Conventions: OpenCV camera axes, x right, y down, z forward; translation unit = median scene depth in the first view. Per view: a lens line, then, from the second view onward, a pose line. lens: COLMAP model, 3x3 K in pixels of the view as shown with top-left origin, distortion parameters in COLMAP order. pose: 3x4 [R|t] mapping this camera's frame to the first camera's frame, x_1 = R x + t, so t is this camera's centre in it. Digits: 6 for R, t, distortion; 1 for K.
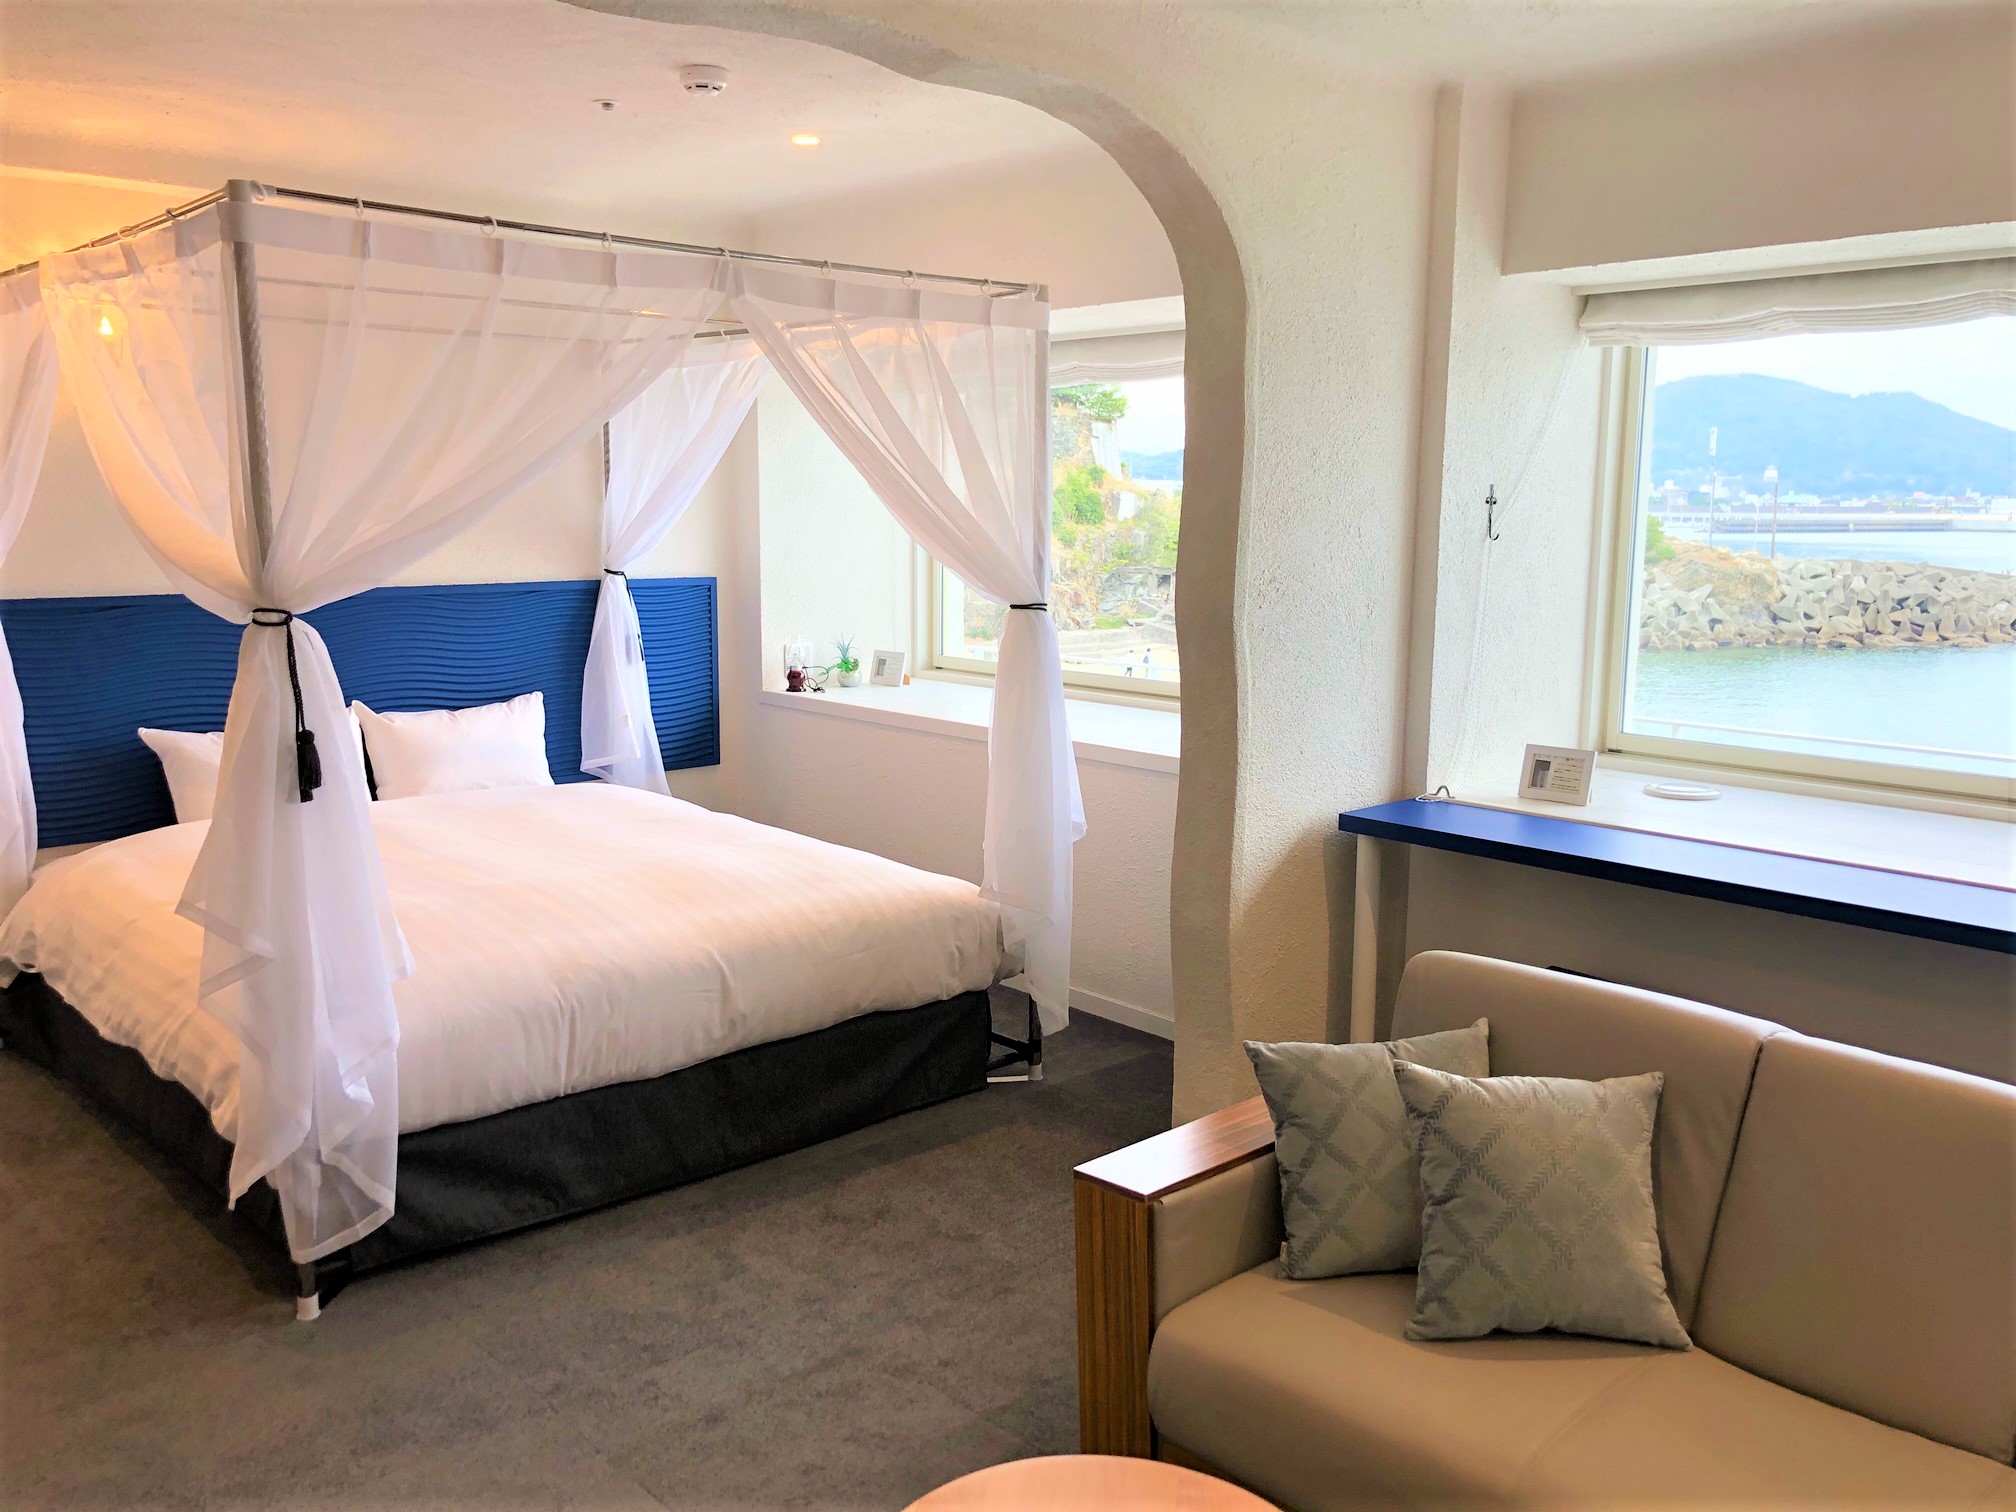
lens RADIAL K [[1485.1, 0, 1008.0], [0, 1485.1, 756.0], [0, 0, 1]] dist [0.000978, 0.001332]
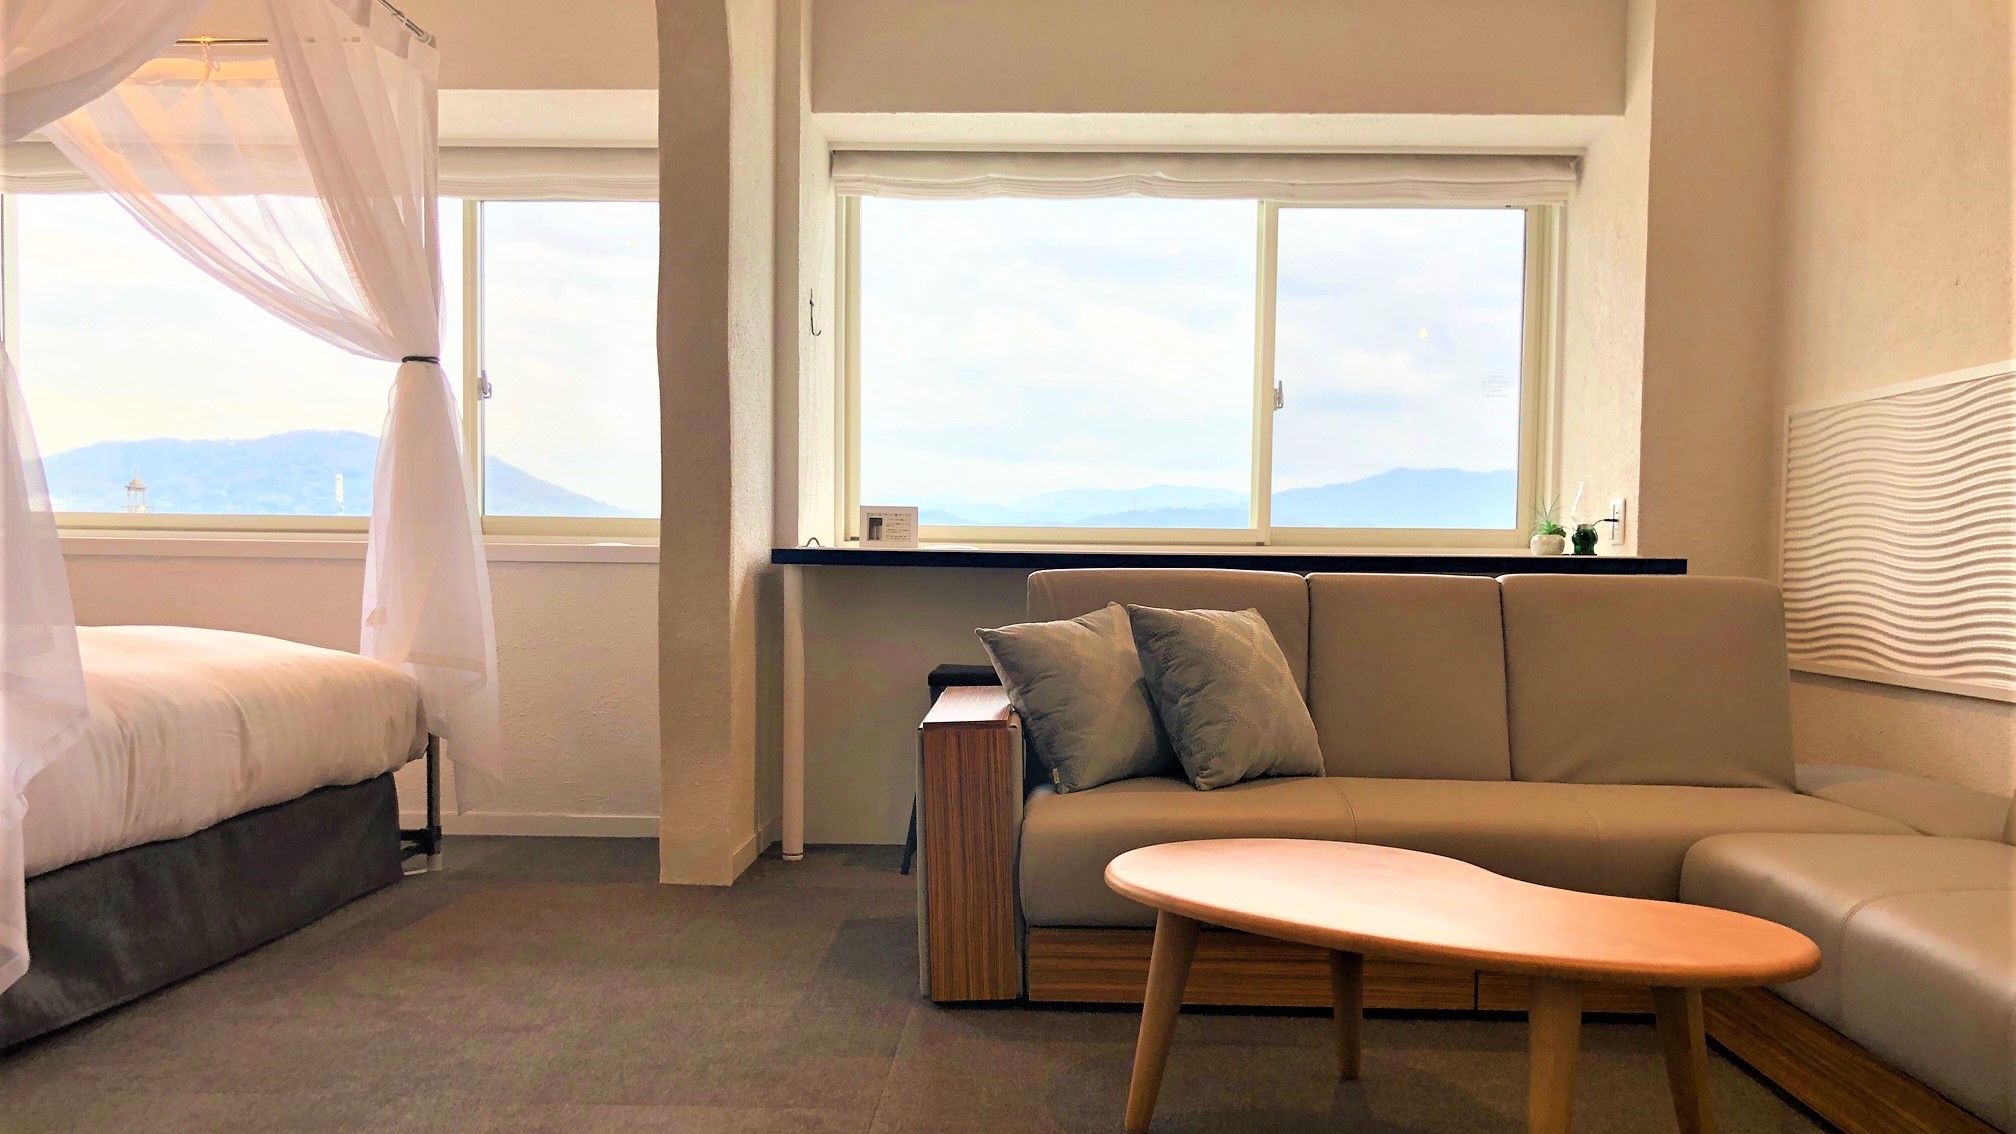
lens RADIAL K [[1537.9, 0, 1045.0], [0, 1537.9, 573.7], [0, 0, 1]] dist [-0.078711, -0.000812]
pose [[0.719496, -0.017925, 0.694266, -0.444210], [0.086932, 0.994129, -0.064425, 0.157433], [-0.689035, 0.106707, 0.716830, 0.051755]]
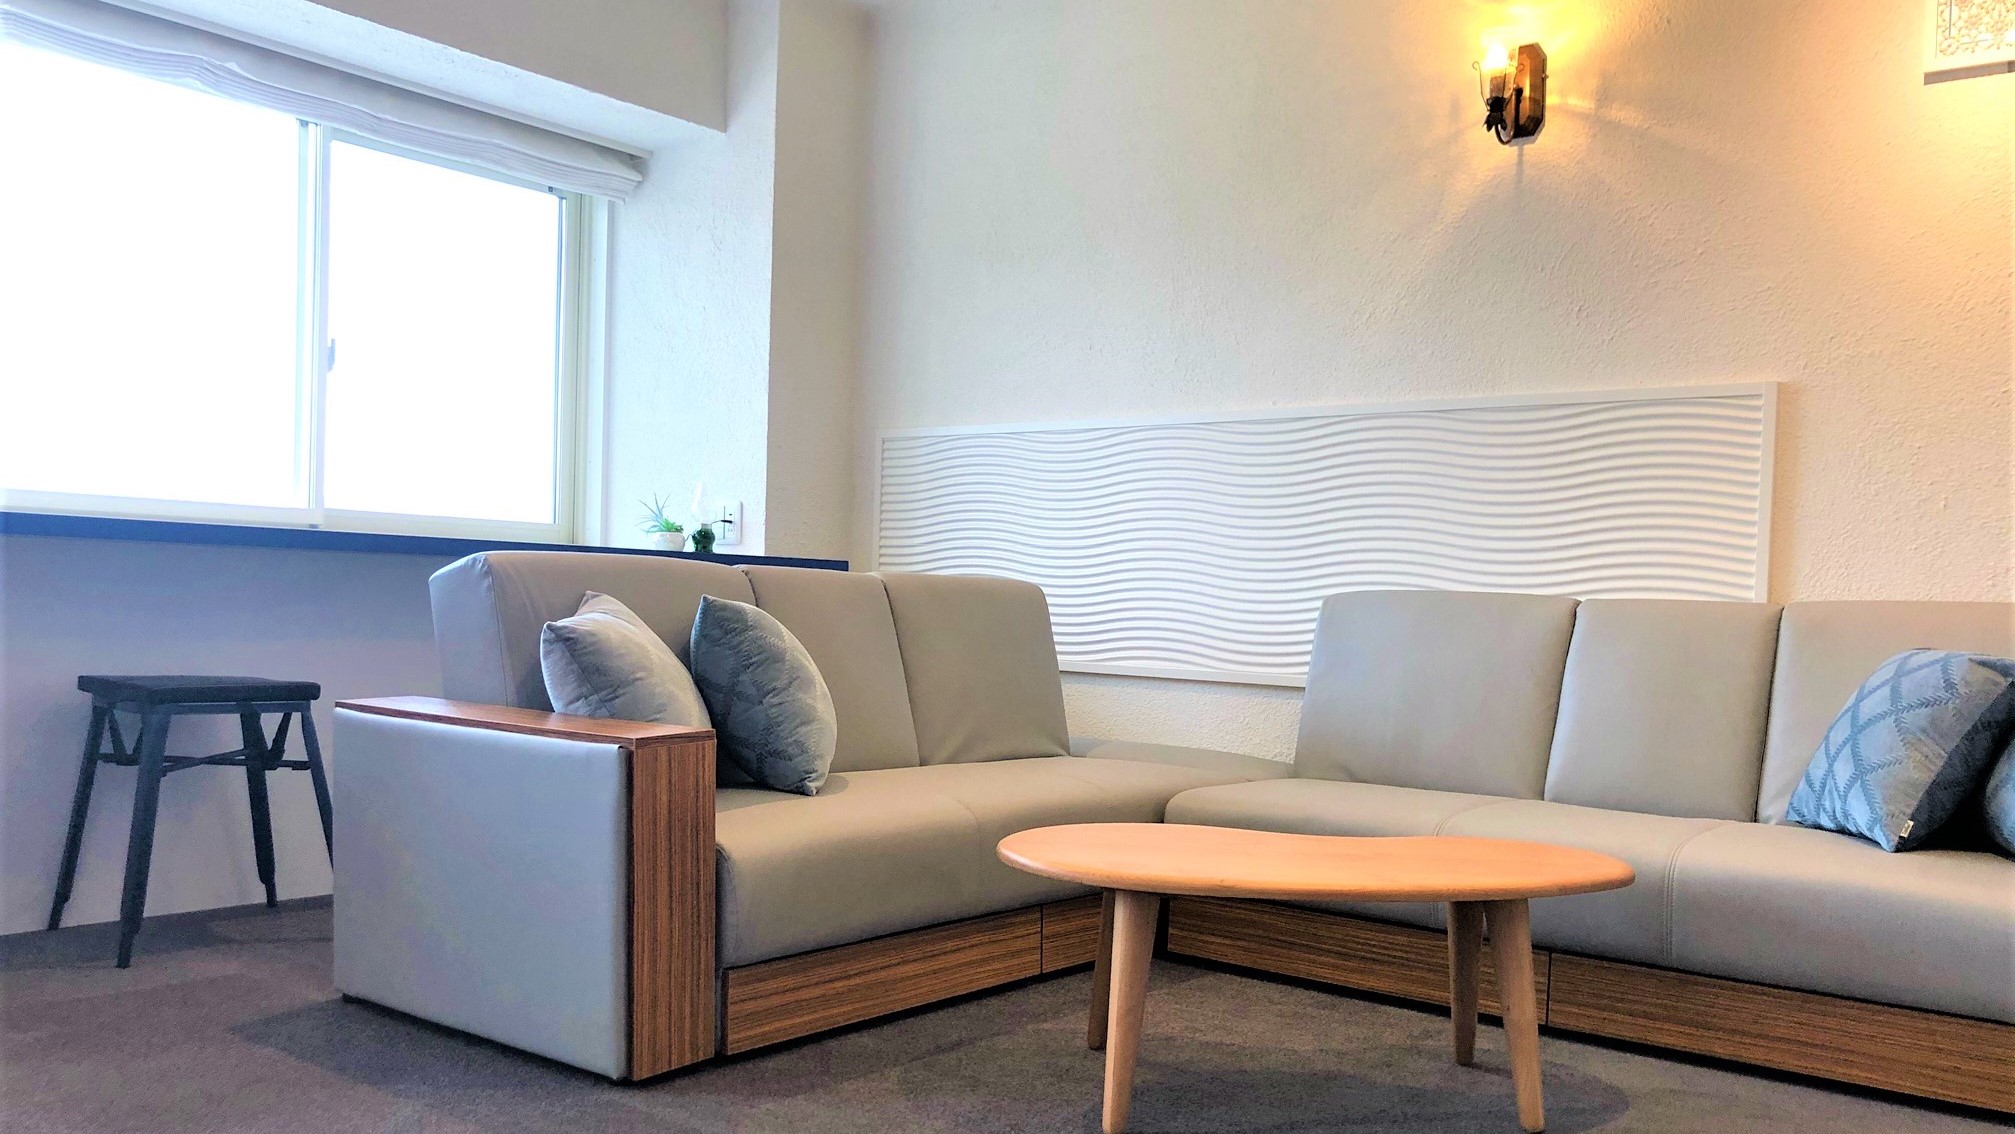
lens RADIAL K [[1537.2, 0, 1044.5], [0, 1537.2, 573.7], [0, 0, 1]] dist [-0.078711, -0.000812]
pose [[-0.135451, -0.008895, 0.990744, -0.582337], [0.076074, 0.996914, 0.019351, 0.112571], [-0.987859, 0.077991, -0.134357, 0.550273]]
